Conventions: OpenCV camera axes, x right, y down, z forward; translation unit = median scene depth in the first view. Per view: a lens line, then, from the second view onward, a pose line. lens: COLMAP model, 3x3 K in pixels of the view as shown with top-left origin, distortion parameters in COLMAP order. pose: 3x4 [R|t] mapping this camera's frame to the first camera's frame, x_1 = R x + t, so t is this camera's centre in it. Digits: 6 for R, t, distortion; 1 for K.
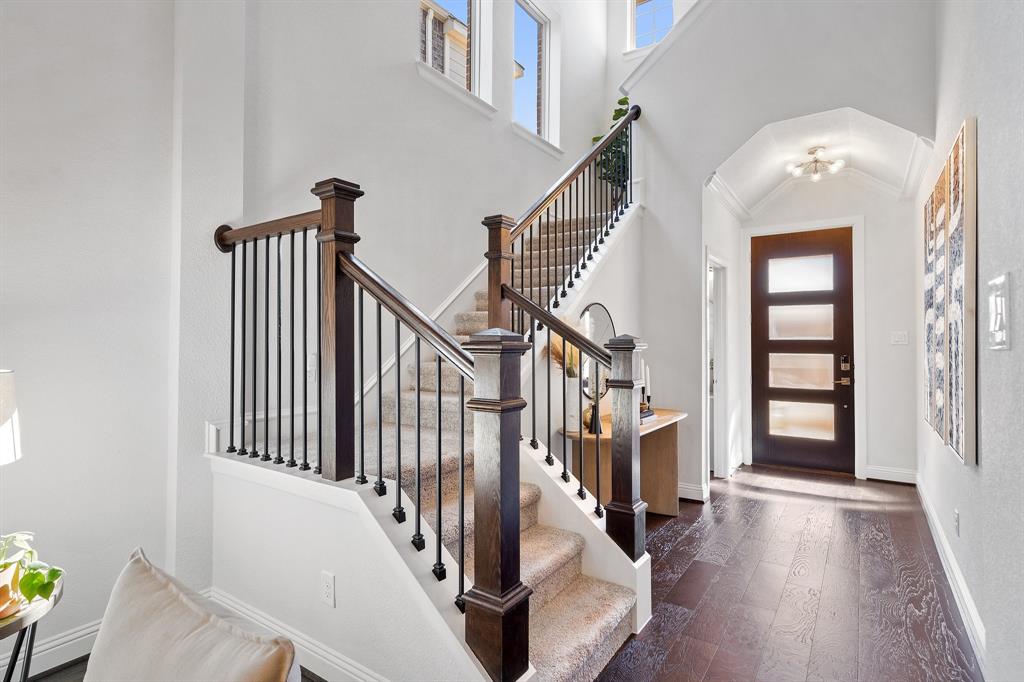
lens RADIAL K [[490.6, 0, 515.1], [0, 490.6, 333.1], [0, 0, 1]] dist [0.004157, 0.001437]
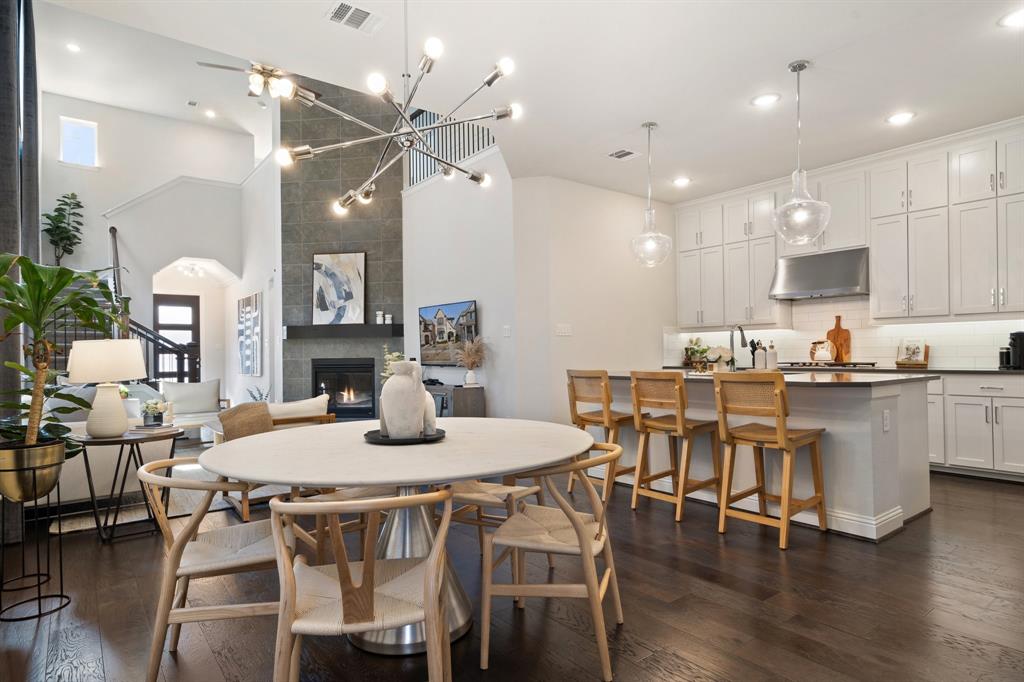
lens RADIAL K [[560.7, 0, 514.7], [0, 560.7, 348.6], [0, 0, 1]] dist [0.006909, -0.000157]
pose [[0.293686, 0.000923, 0.955901, -1.461213], [-0.002283, 0.999997, -0.000264, 0.019223], [-0.955899, -0.002105, 0.293688, -1.208159]]
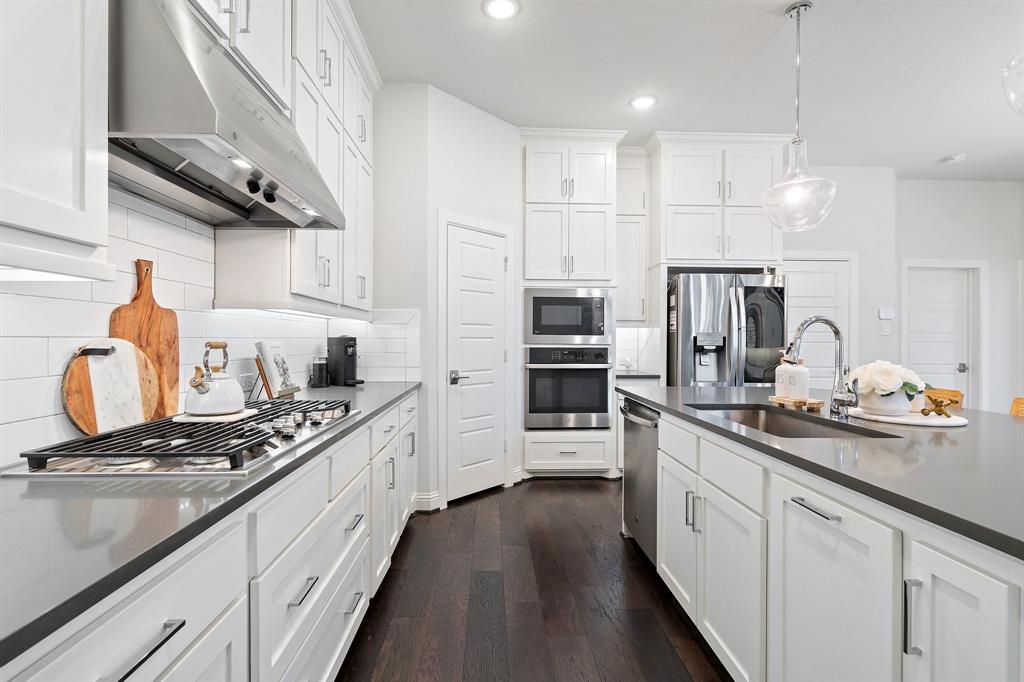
lens RADIAL K [[468.7, 0, 499.8], [0, 468.7, 340.3], [0, 0, 1]] dist [-0.003164, -0.000296]
pose [[-0.807464, -0.007981, -0.589863, 0.116761], [-0.001413, 0.999932, -0.011594, -0.002058], [0.589915, -0.008528, -0.807420, -1.131354]]
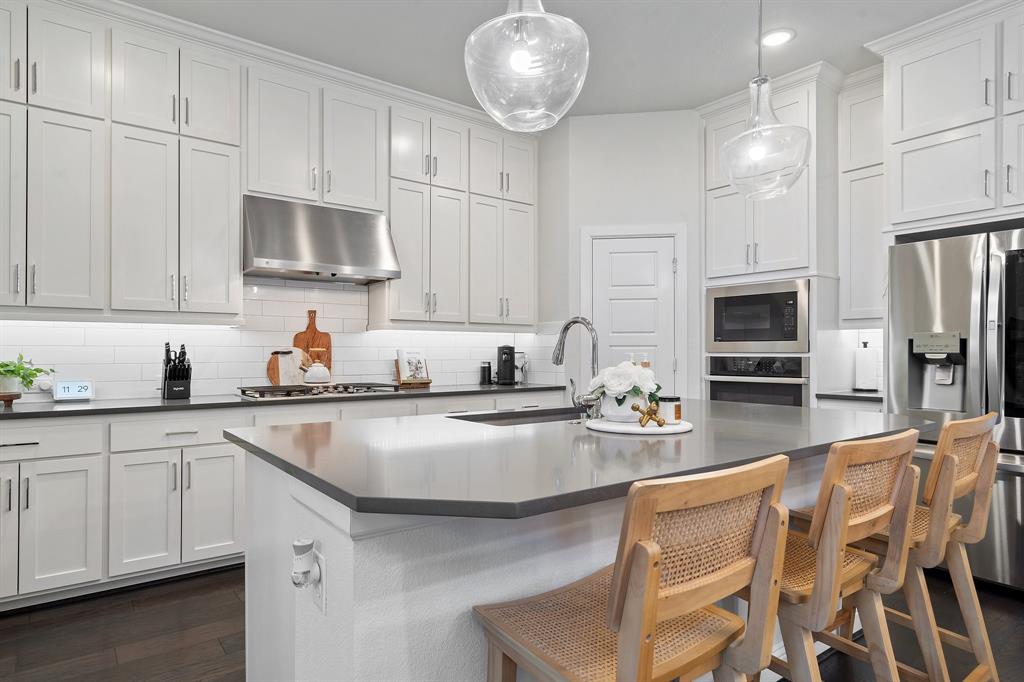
lens RADIAL K [[589.8, 0, 508.8], [0, 589.8, 349.4], [0, 0, 1]] dist [0.011960, -0.002565]
pose [[-0.949494, -0.003710, 0.313764, -0.464087], [-0.009079, 0.999836, -0.015652, 0.008277], [-0.313654, -0.017710, -0.949372, -0.779925]]
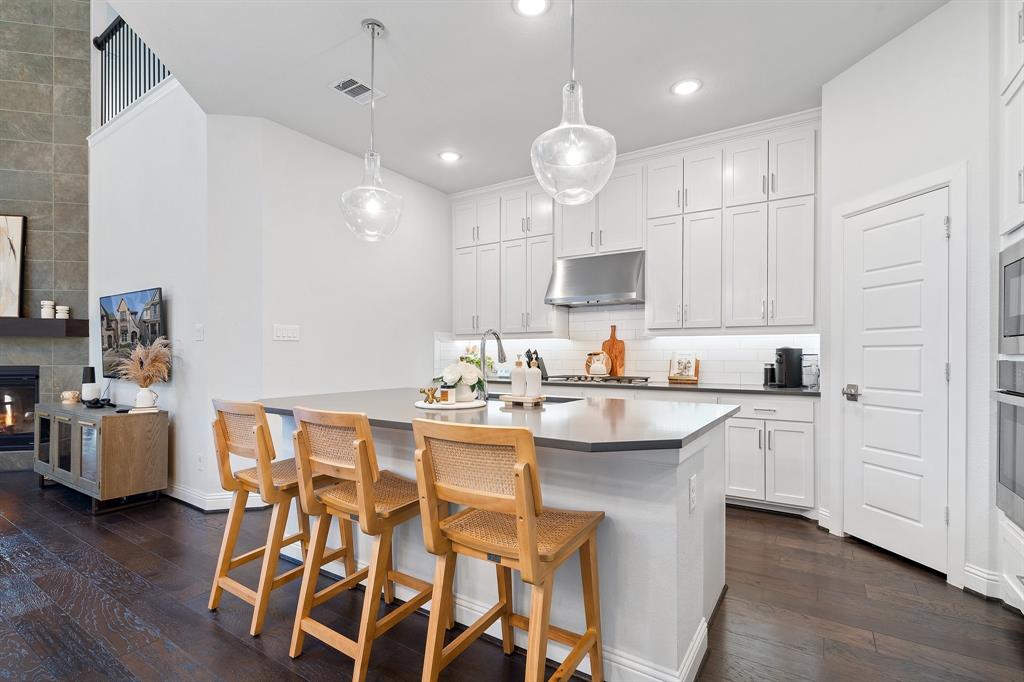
lens RADIAL K [[468.7, 0, 515.2], [0, 468.7, 357.7], [0, 0, 1]] dist [-0.003164, -0.000296]
pose [[-0.033532, -0.009874, 0.999389, -0.955399], [-0.016475, 0.999821, 0.009326, 0.002760], [-0.999302, -0.016152, -0.033688, -1.306302]]
